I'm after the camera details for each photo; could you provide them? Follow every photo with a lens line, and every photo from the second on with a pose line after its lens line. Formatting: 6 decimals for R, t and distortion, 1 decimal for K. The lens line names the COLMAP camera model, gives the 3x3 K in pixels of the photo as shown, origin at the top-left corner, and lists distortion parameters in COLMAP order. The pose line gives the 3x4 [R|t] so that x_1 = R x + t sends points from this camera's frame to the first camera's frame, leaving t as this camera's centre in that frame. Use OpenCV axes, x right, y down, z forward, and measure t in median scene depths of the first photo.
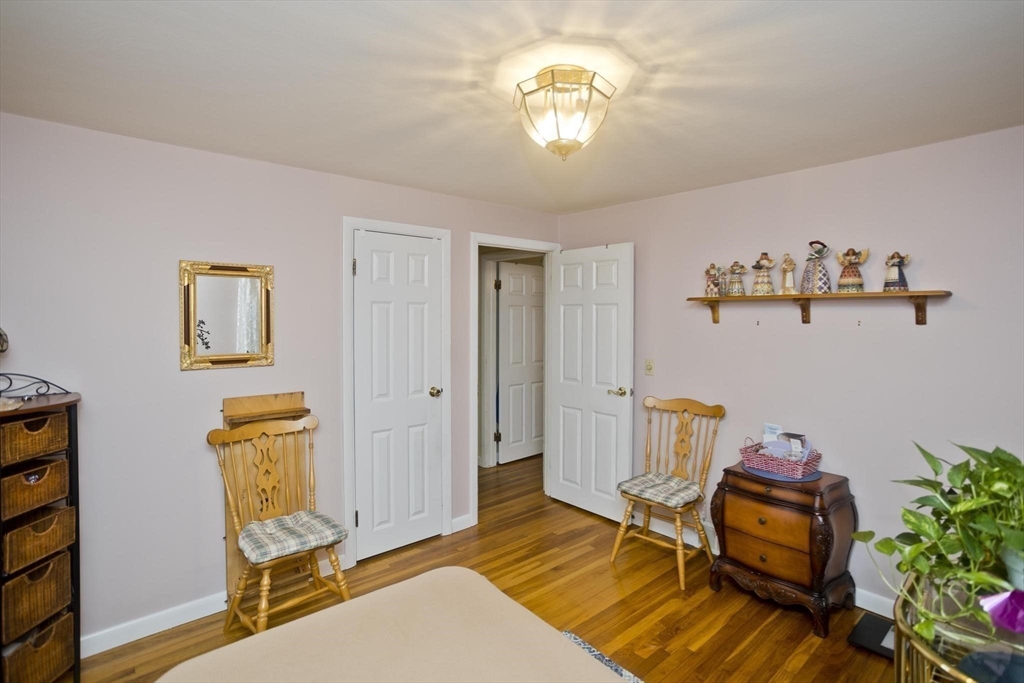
lens RADIAL K [[498.6, 0, 514.2], [0, 498.6, 338.9], [0, 0, 1]] dist [-0.052203, 0.037245]
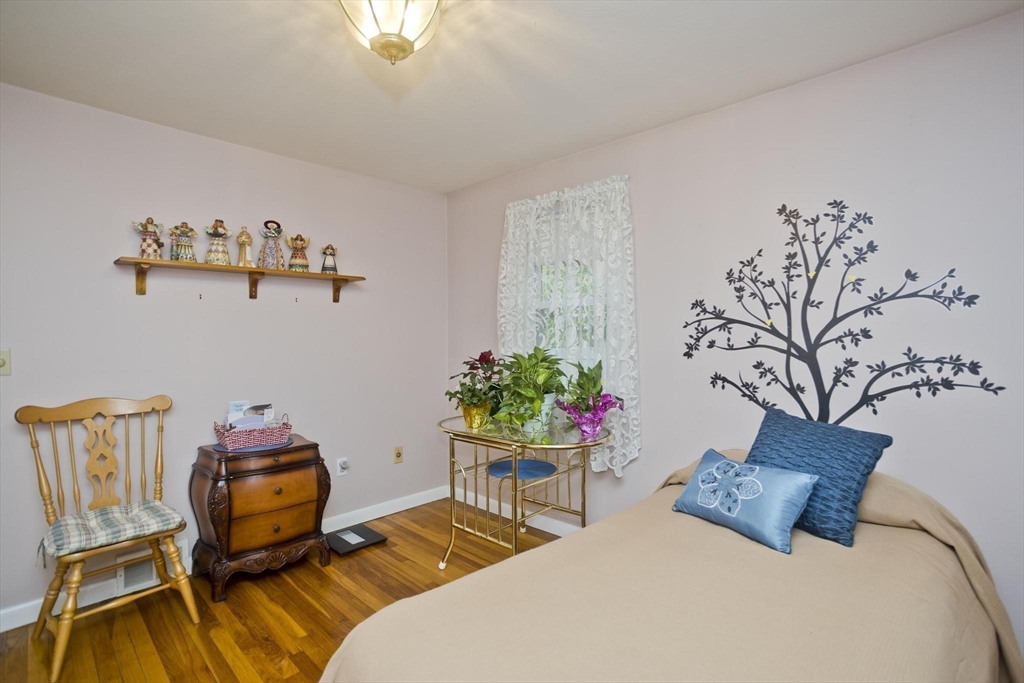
lens RADIAL K [[476.6, 0, 513.1], [0, 476.6, 362.5], [0, 0, 1]] dist [-0.043659, 0.000291]
pose [[-0.087953, -0.051098, 0.994813, -0.448710], [0.053616, 0.996993, 0.055950, 0.077780], [-0.994681, 0.058259, -0.084949, 0.558226]]
